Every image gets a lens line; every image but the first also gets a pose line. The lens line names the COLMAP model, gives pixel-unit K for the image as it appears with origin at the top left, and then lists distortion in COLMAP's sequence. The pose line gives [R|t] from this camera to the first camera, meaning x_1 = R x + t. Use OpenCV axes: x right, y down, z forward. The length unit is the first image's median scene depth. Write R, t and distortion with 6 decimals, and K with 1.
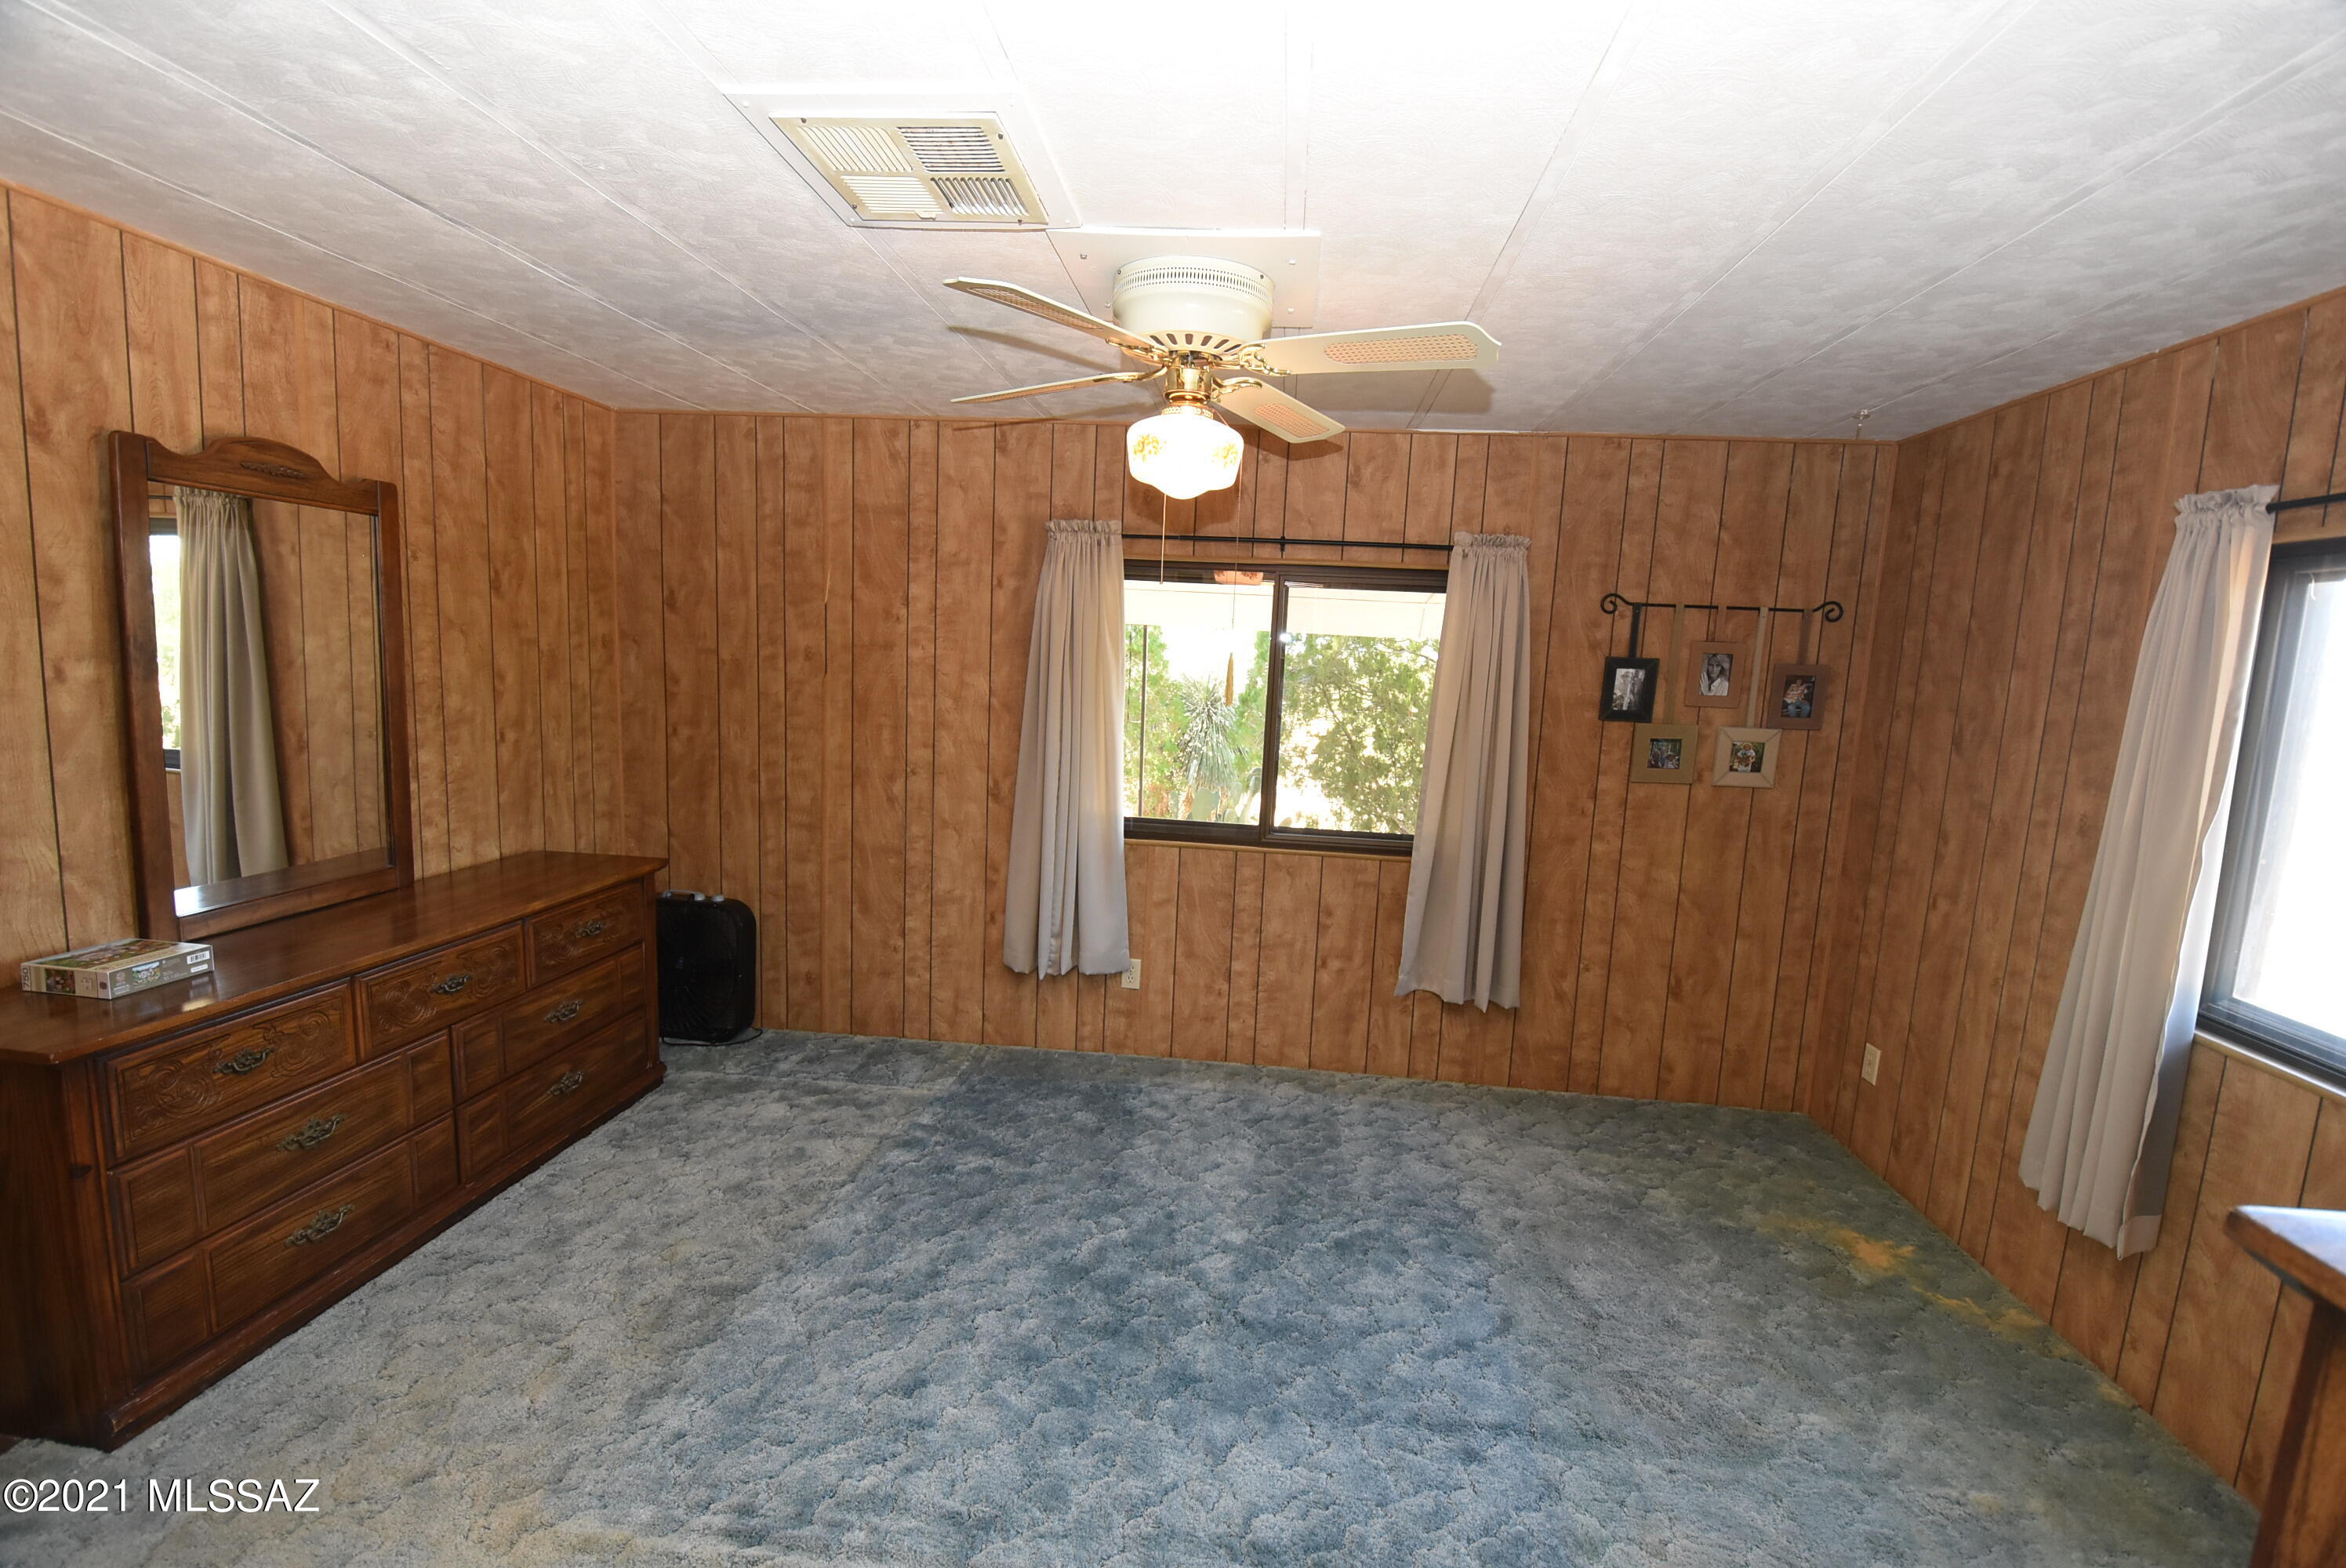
lens RADIAL K [[1039.9, 0, 1165.7], [0, 1039.9, 789.0], [0, 0, 1]] dist [-0.008737, -0.009371]
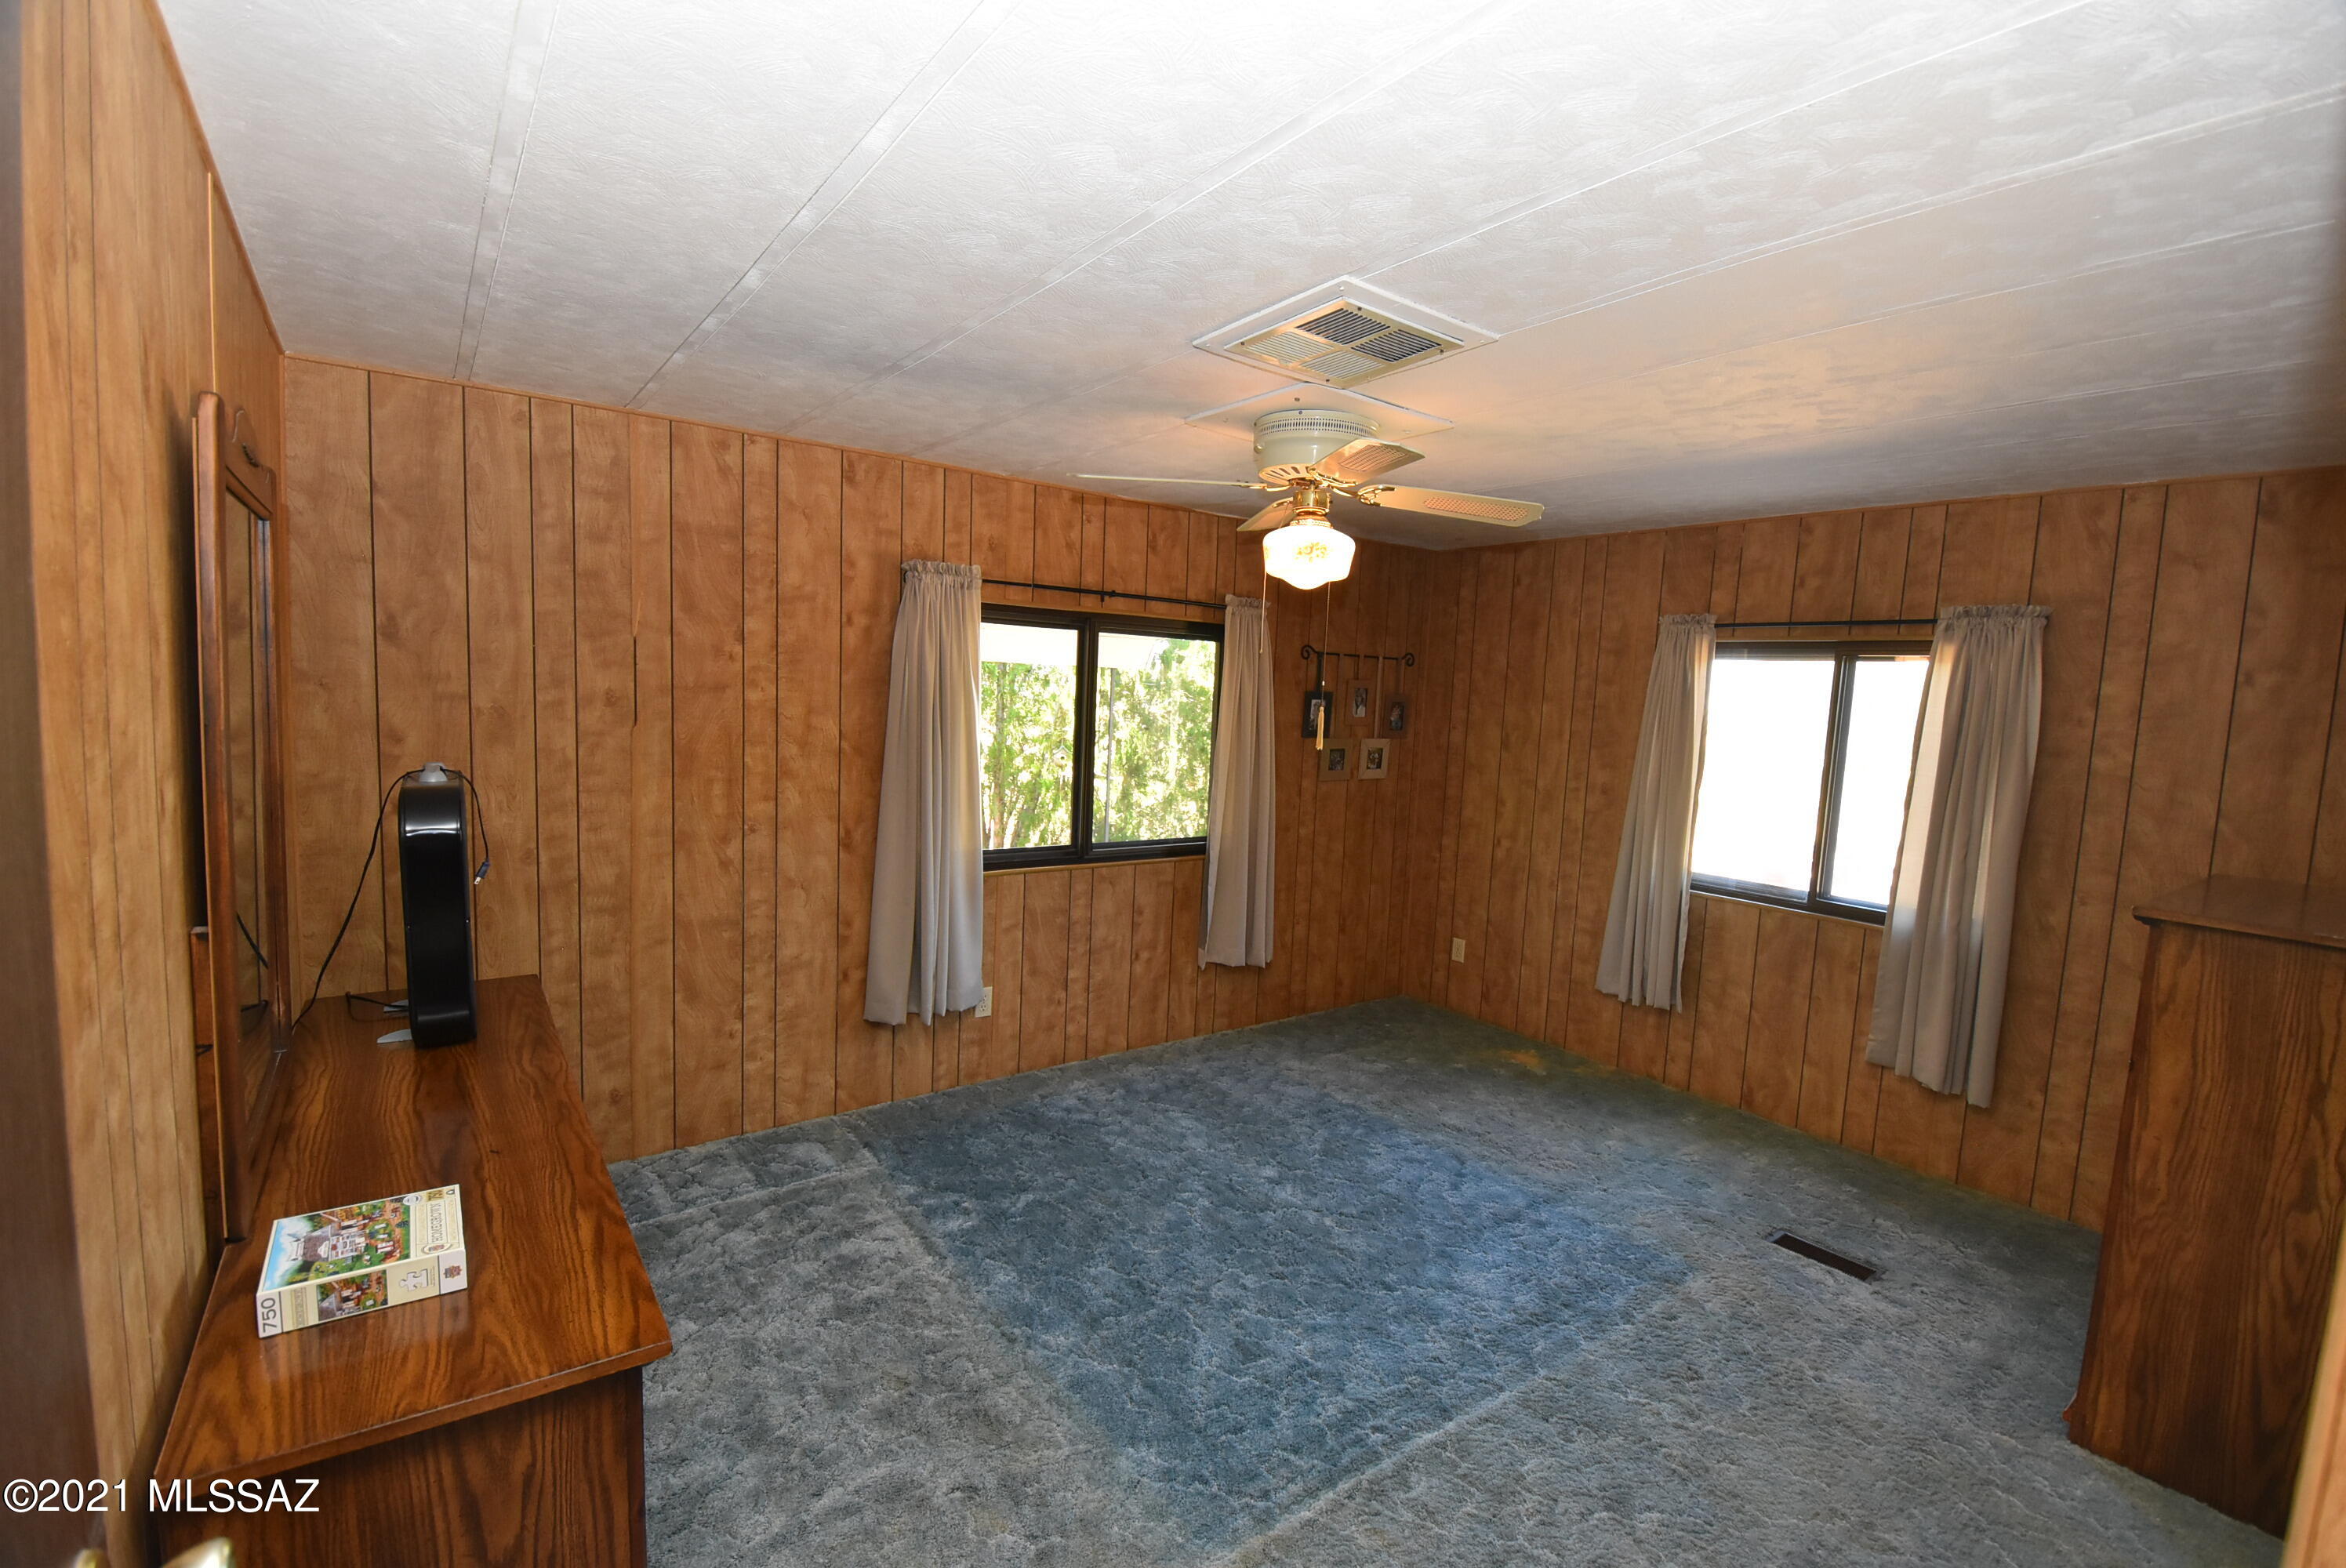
lens RADIAL K [[1039.9, 0, 1191.5], [0, 1039.9, 787.0], [0, 0, 1]] dist [-0.008737, -0.009371]
pose [[0.730187, -0.077336, 0.678857, -0.606127], [0.076236, 0.996591, 0.031532, -0.055506], [-0.678981, 0.028729, 0.733594, 0.104819]]
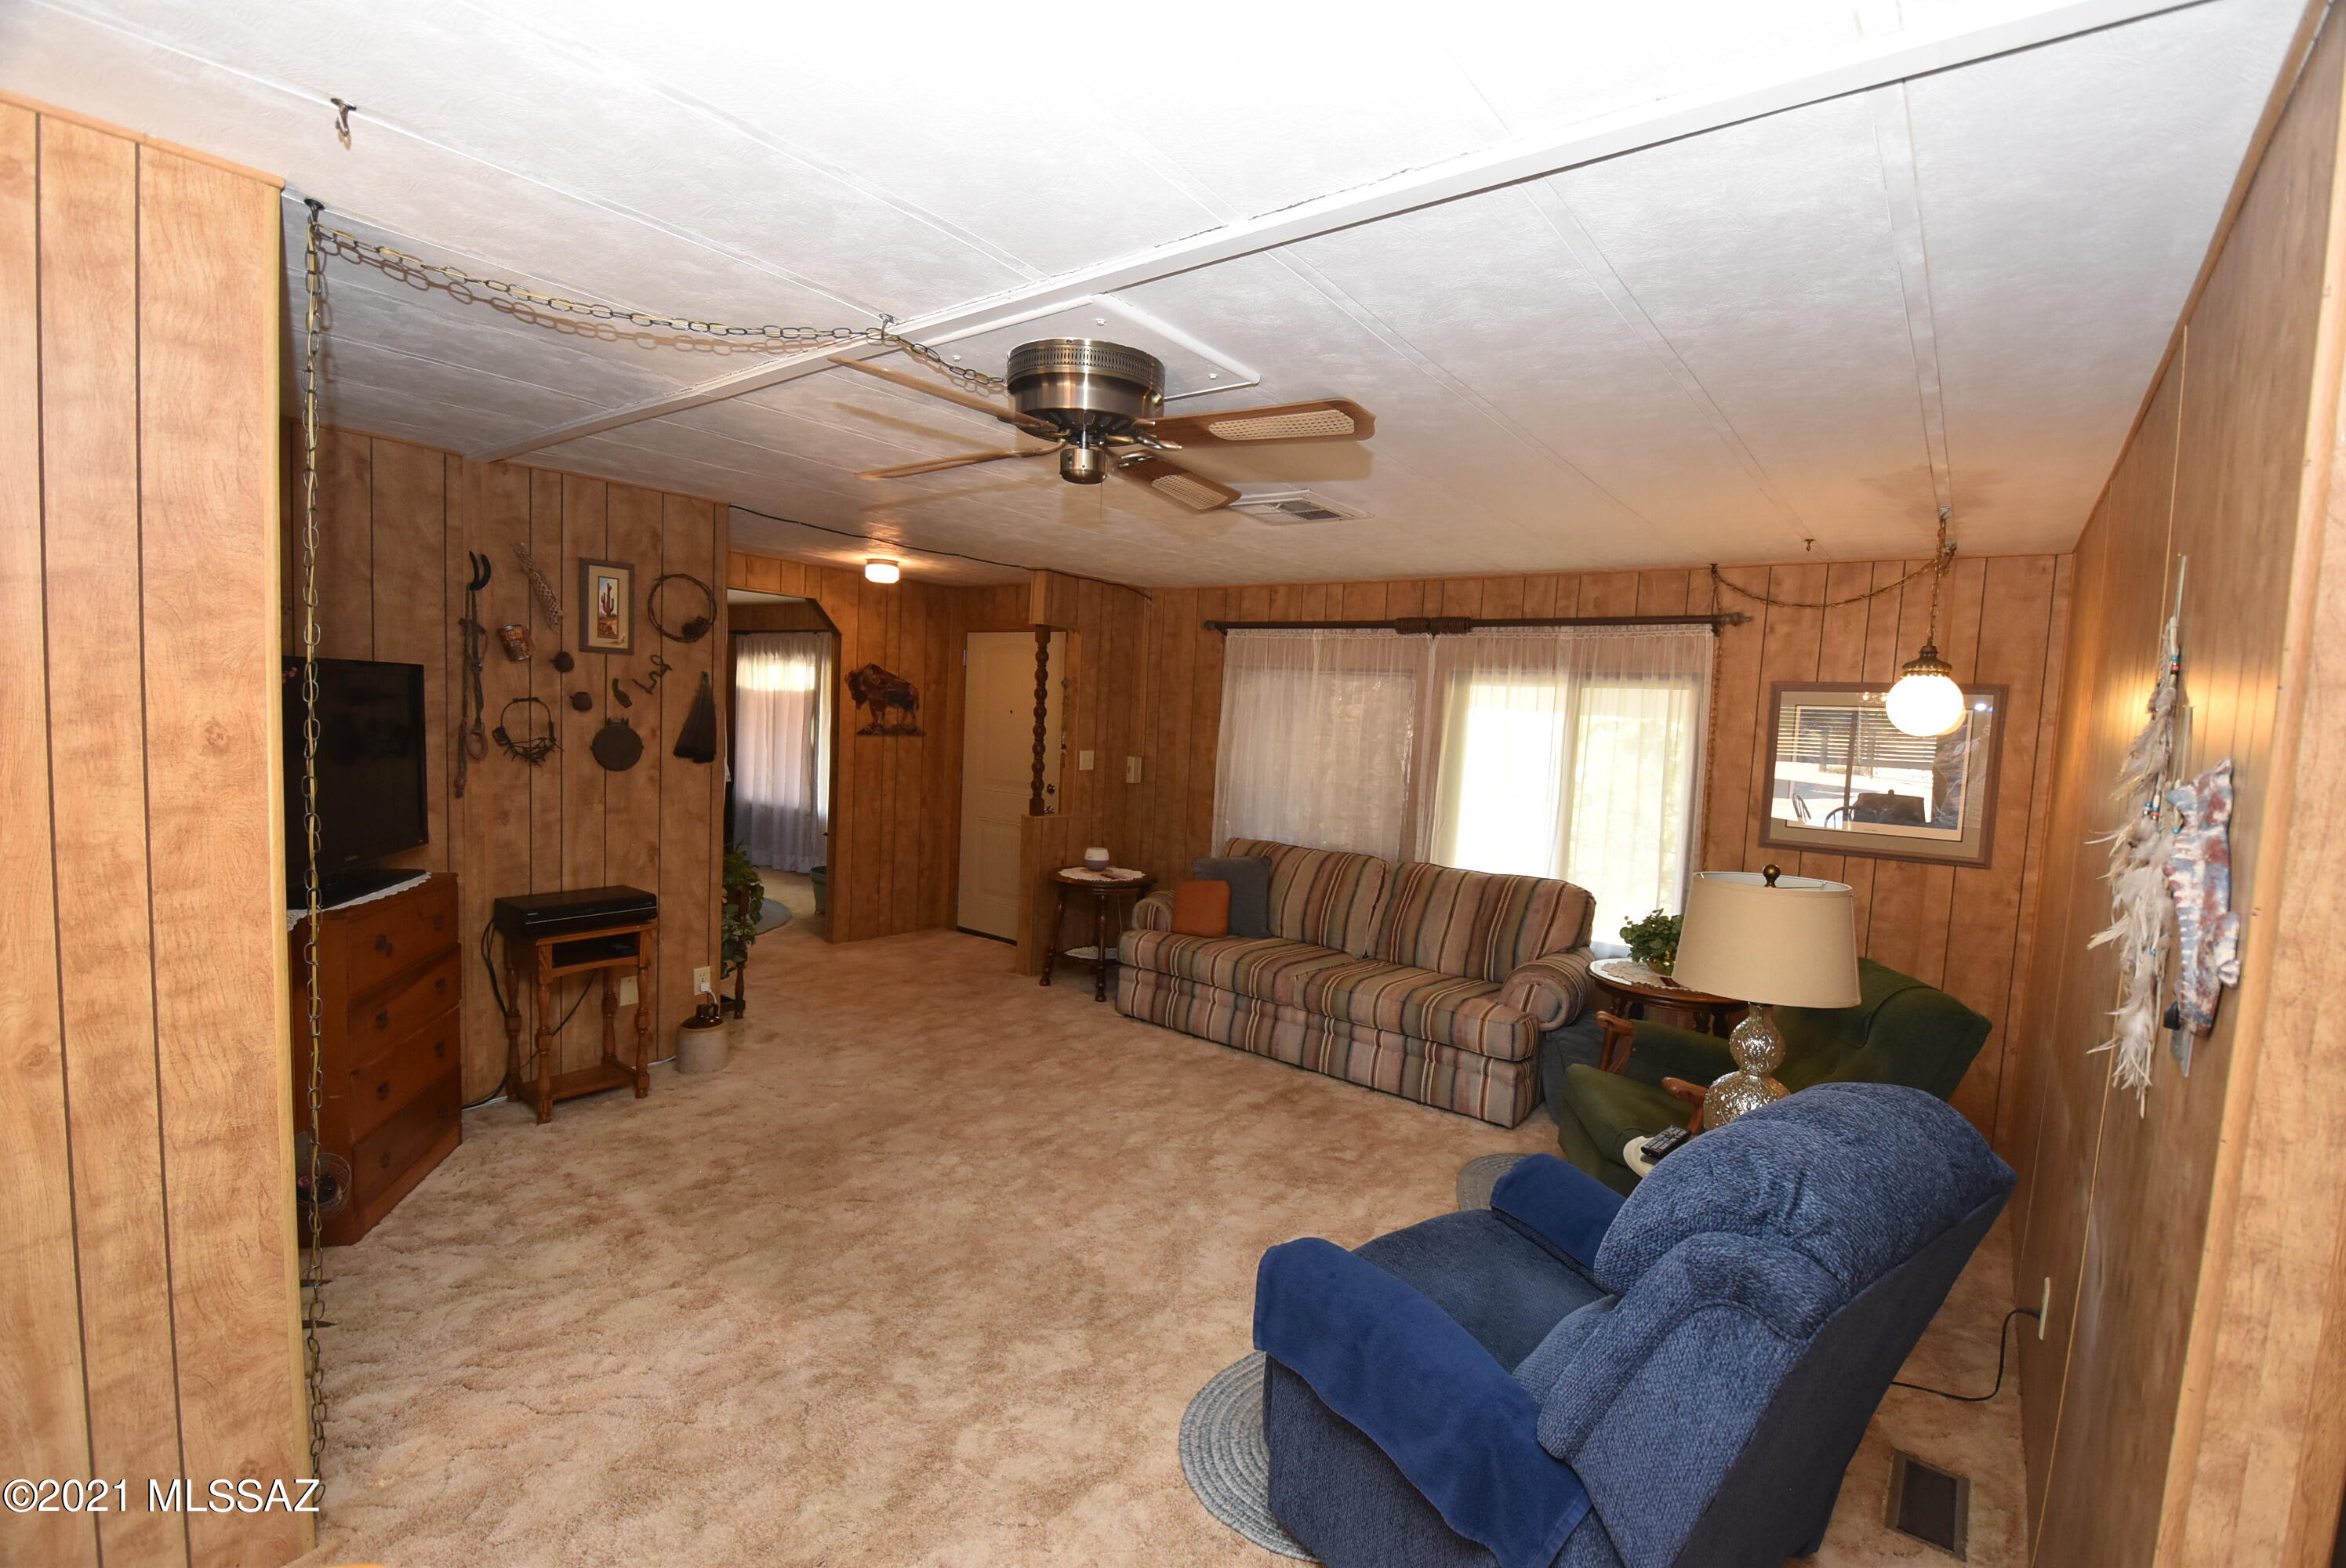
lens RADIAL K [[1039.9, 0, 1178.1], [0, 1039.9, 786.7], [0, 0, 1]] dist [-0.008737, -0.009371]
pose [[0.537010, -0.084745, 0.839308, -0.519032], [0.087746, 0.995156, 0.044339, -0.101649], [-0.839000, 0.049835, 0.541845, 0.475208]]
